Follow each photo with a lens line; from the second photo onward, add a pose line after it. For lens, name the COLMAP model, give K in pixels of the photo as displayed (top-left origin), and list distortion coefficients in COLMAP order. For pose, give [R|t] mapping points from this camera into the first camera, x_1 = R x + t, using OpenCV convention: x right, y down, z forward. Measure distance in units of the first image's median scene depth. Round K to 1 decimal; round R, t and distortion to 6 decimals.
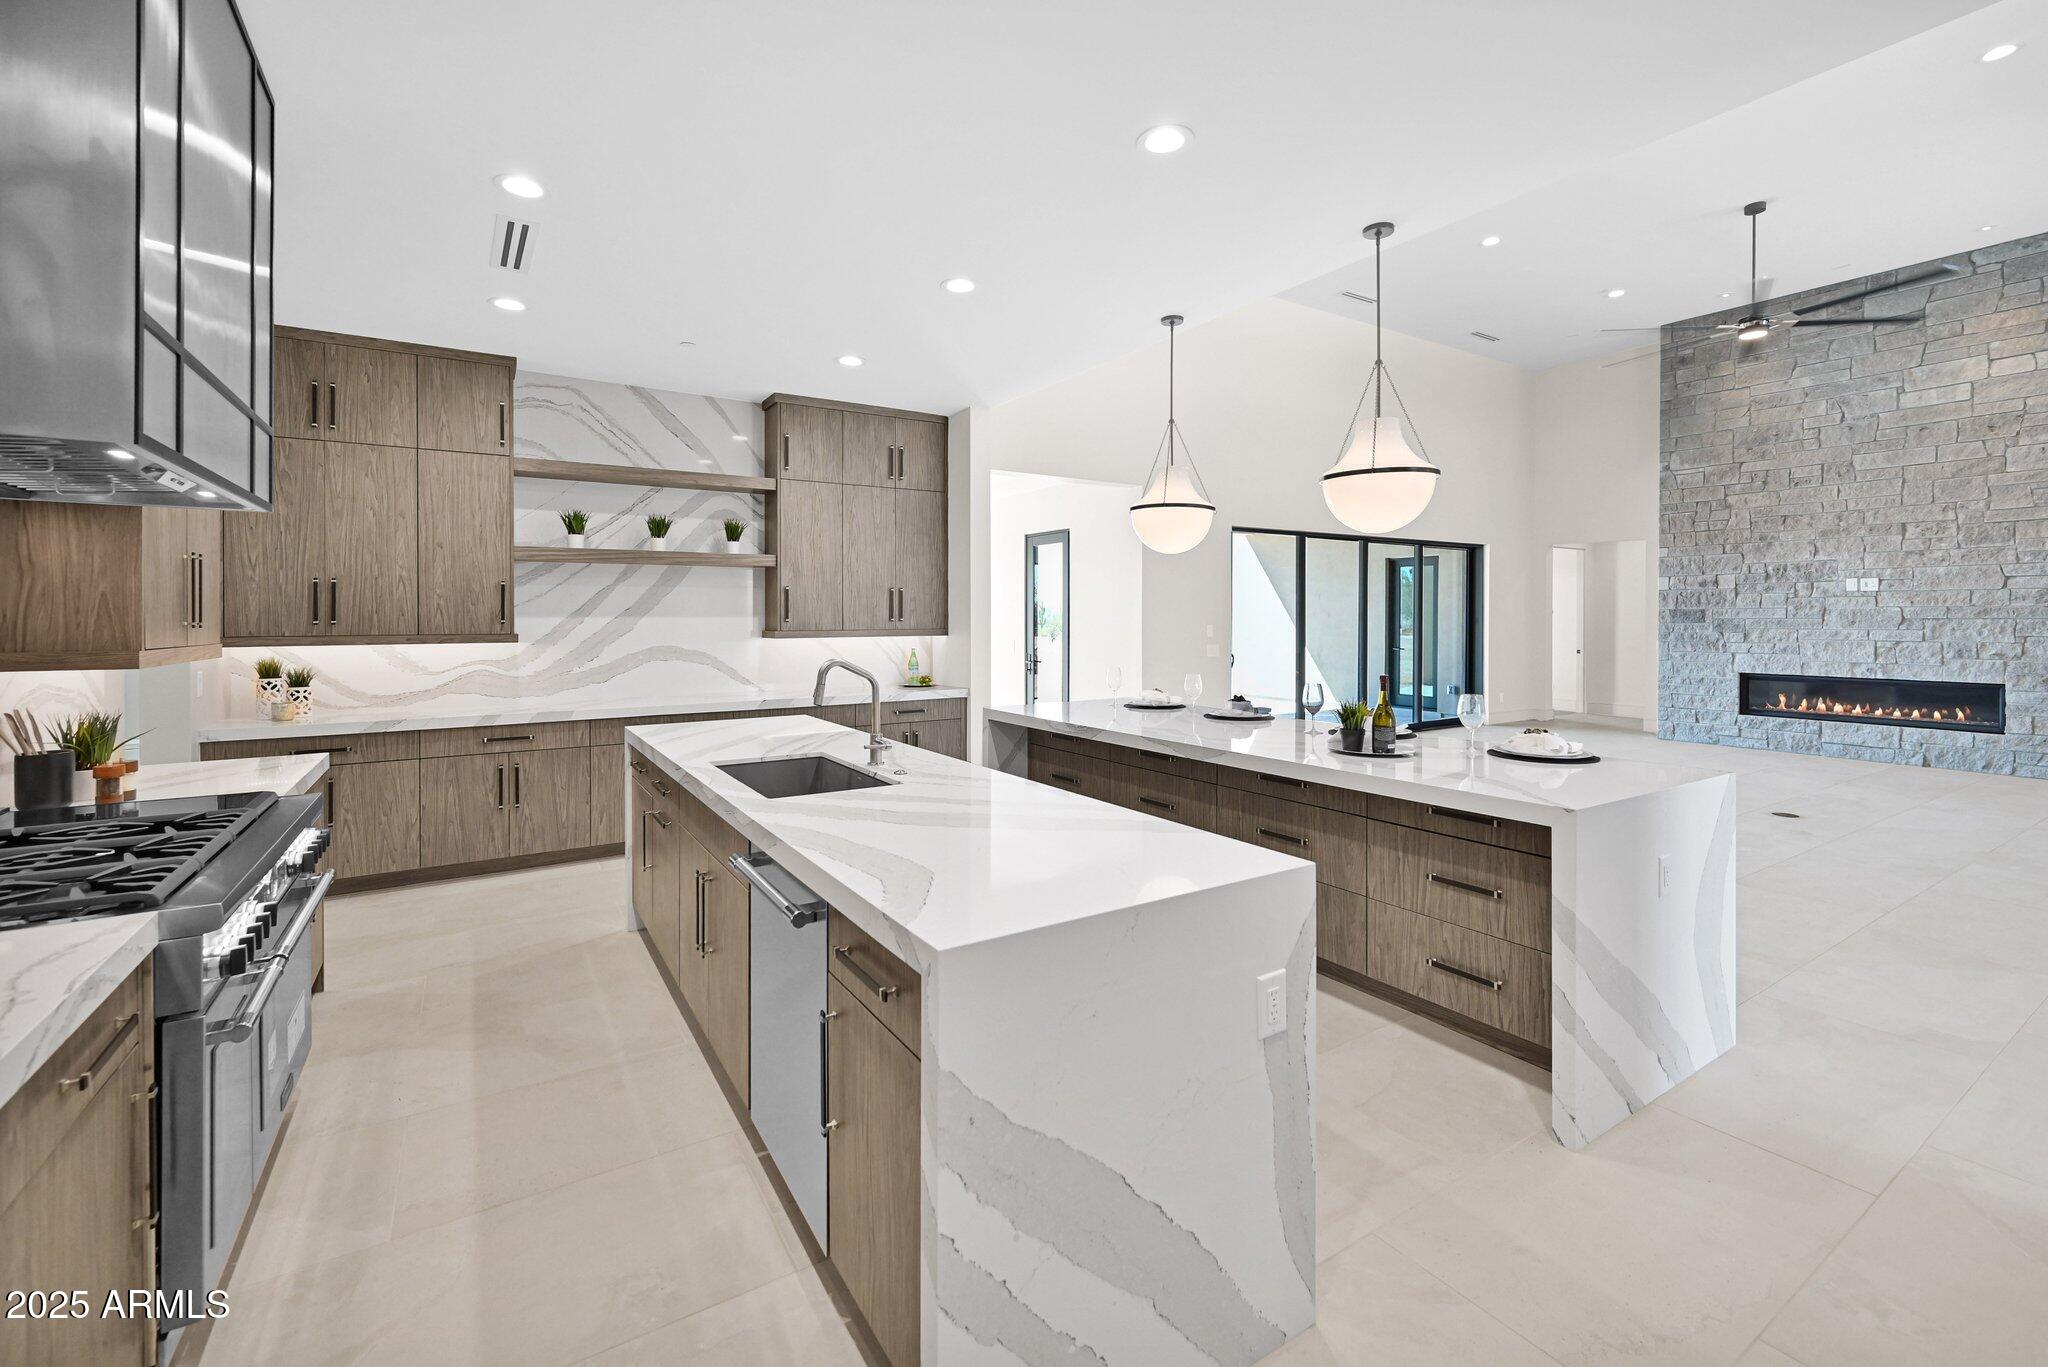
lens RADIAL K [[857.6, 0, 1006.3], [0, 857.6, 622.8], [0, 0, 1]] dist [-0.001762, -0.000020]
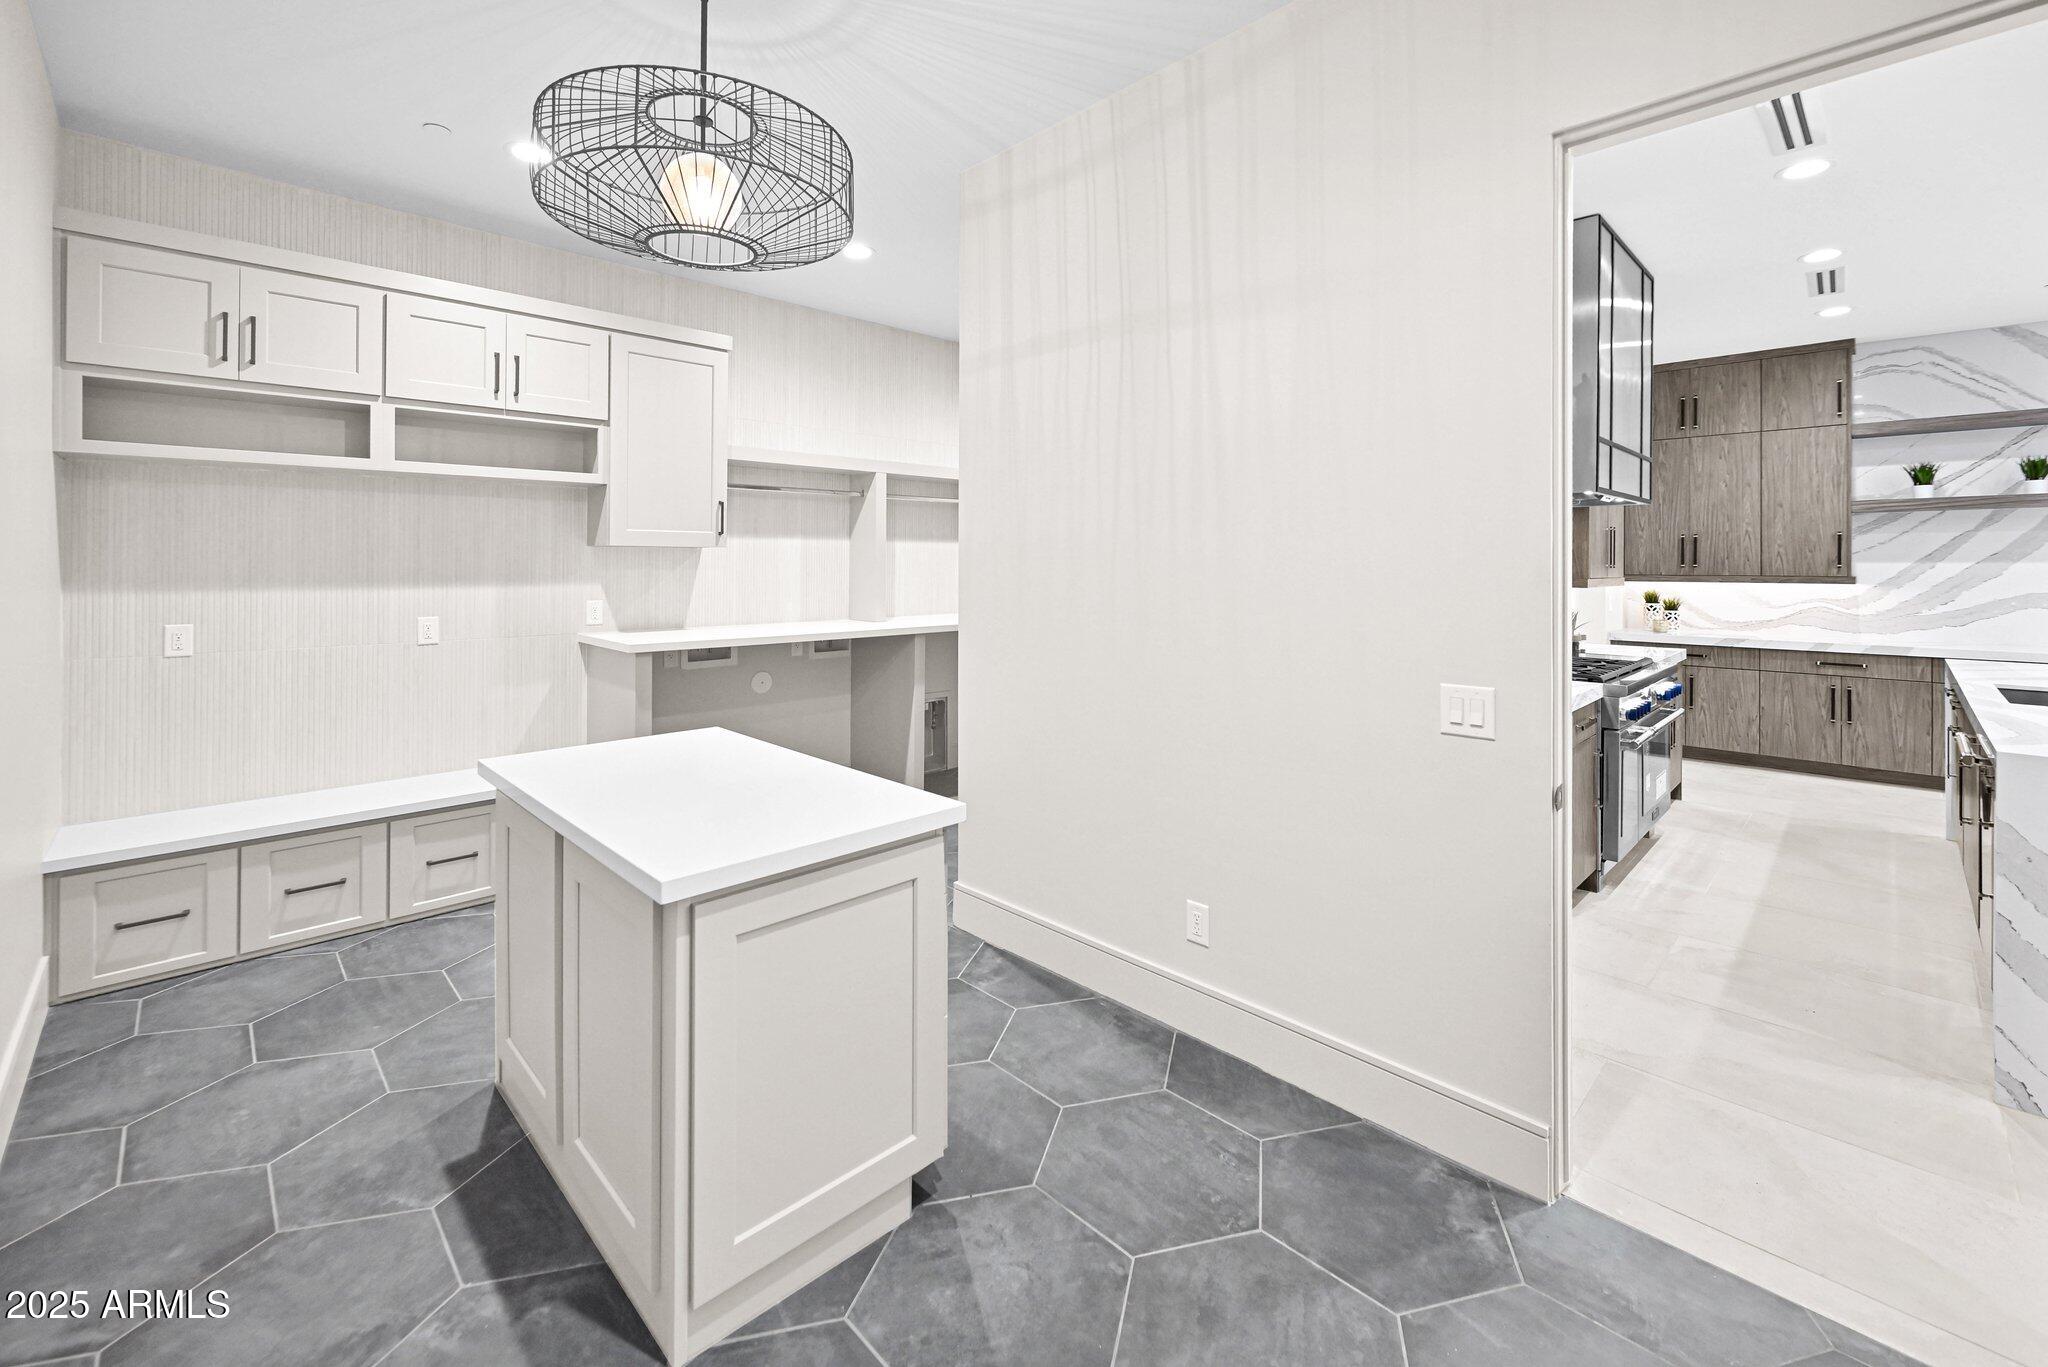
lens RADIAL K [[853.3, 0, 1020.1], [0, 853.3, 560.5], [0, 0, 1]] dist [-0.000606, 0.000026]
pose [[0.216490, 0.001953, -0.976283, 0.203421], [-0.006380, 0.999979, 0.000585, -0.001697], [0.976264, 0.006102, 0.216498, -0.229166]]
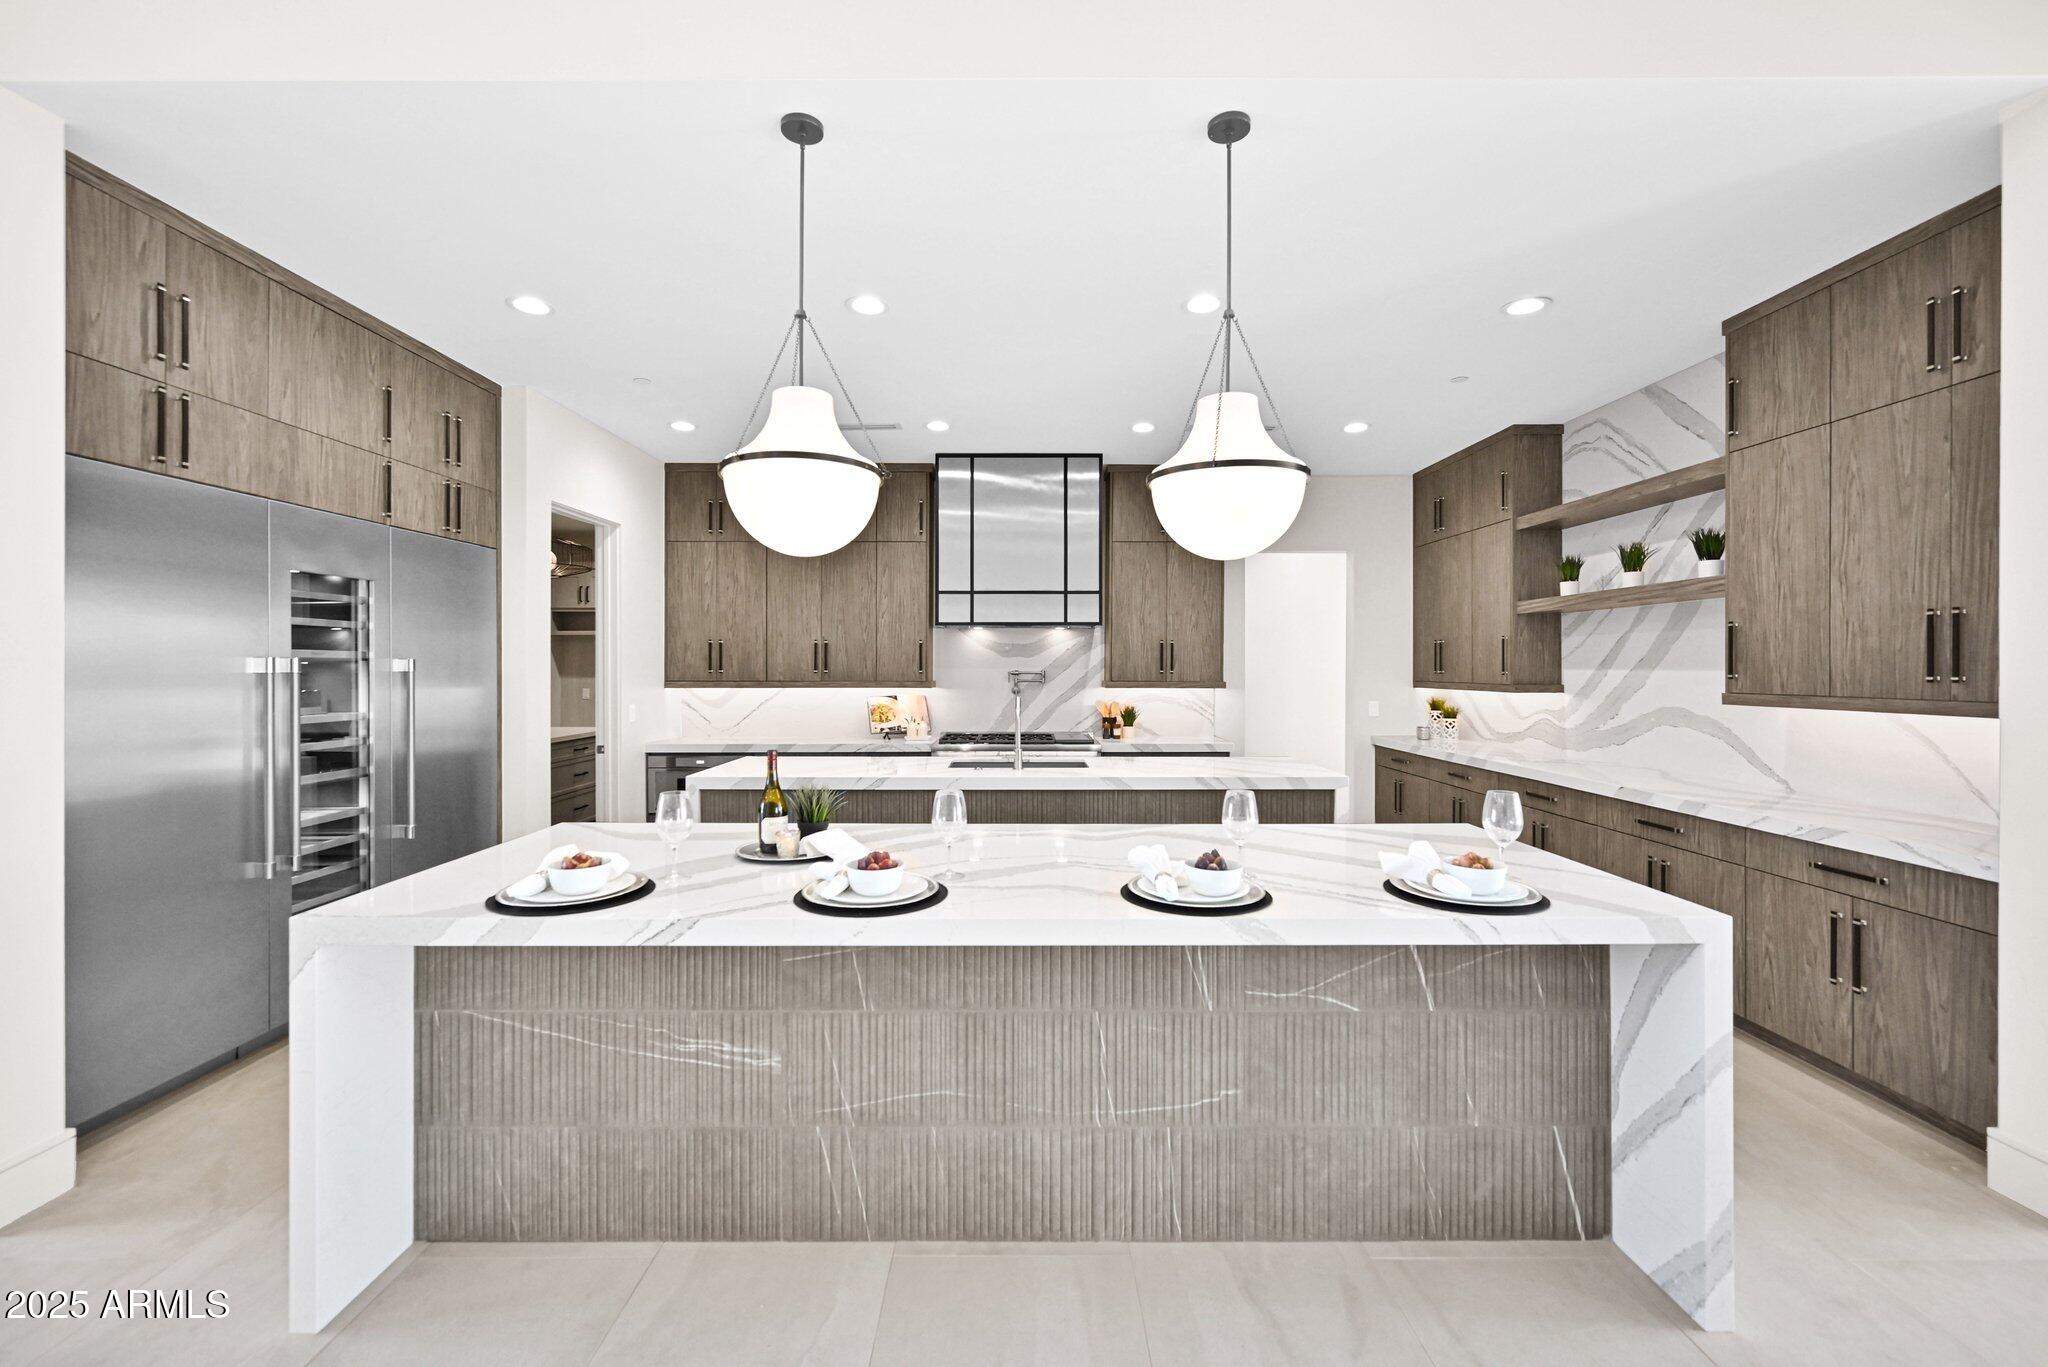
lens RADIAL K [[831.1, 0, 1025.0], [0, 831.1, 671.8], [0, 0, 1]] dist [-0.000268, 0.000016]
pose [[-0.526724, 0.008467, -0.849994, 0.409818], [-0.004971, 0.999903, 0.013041, -0.008885], [0.850022, 0.011095, -0.526631, 0.677033]]
